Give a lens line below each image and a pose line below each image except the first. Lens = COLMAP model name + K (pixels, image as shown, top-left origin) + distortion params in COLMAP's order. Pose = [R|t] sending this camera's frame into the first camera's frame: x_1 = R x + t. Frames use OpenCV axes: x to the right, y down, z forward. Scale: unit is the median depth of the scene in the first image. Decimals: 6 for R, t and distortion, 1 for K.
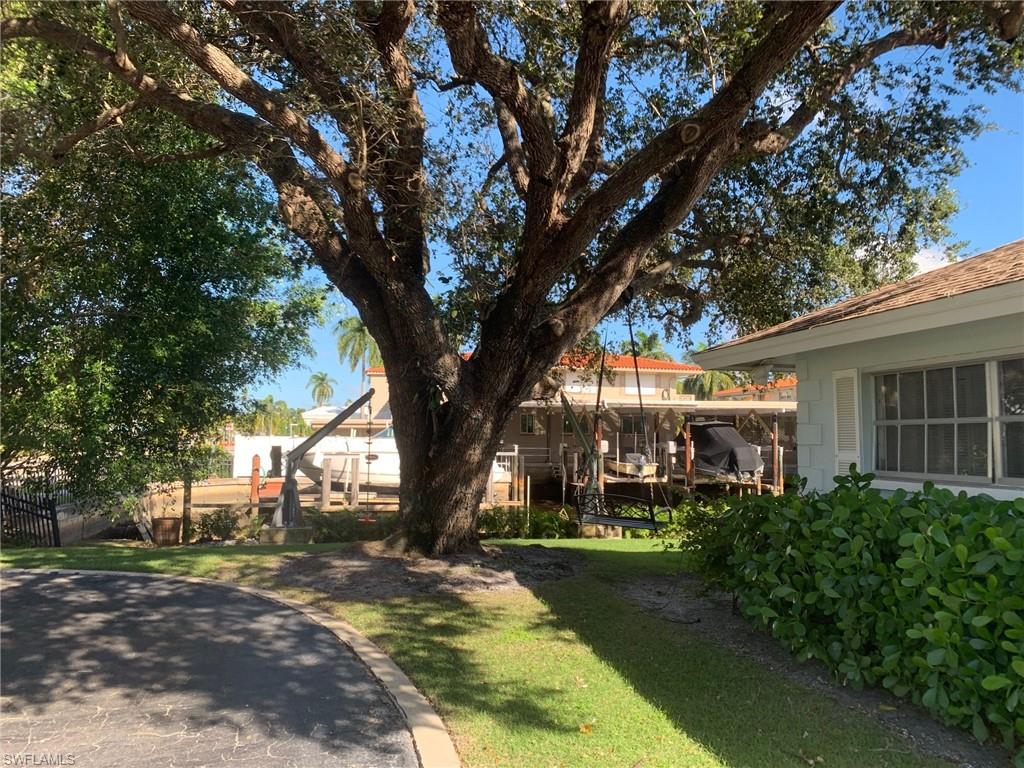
lens RADIAL K [[789.5, 0, 512.0], [0, 789.5, 384.0], [0, 0, 1]] dist [0.032527, -0.004102]
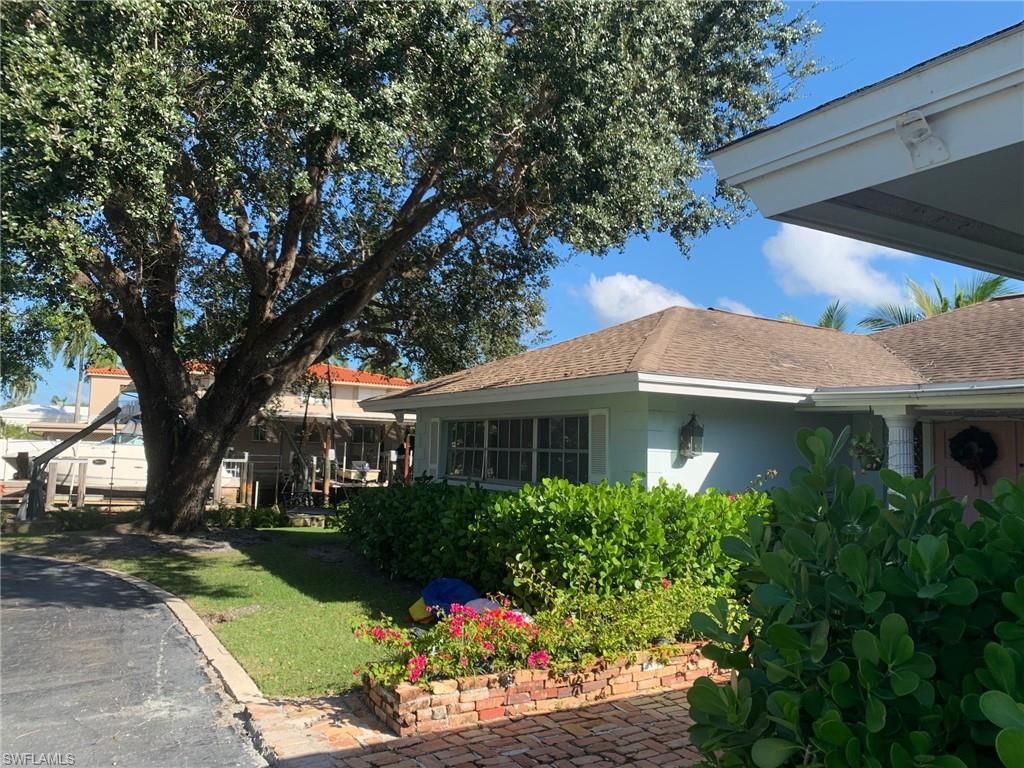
lens RADIAL K [[766.7, 0, 512.0], [0, 766.7, 384.0], [0, 0, 1]] dist [0.072558, -0.083714]
pose [[0.945811, 0.047218, 0.321267, 0.020913], [-0.043521, 0.998878, -0.018680, -0.050789], [-0.321789, 0.003686, 0.946804, -0.505034]]
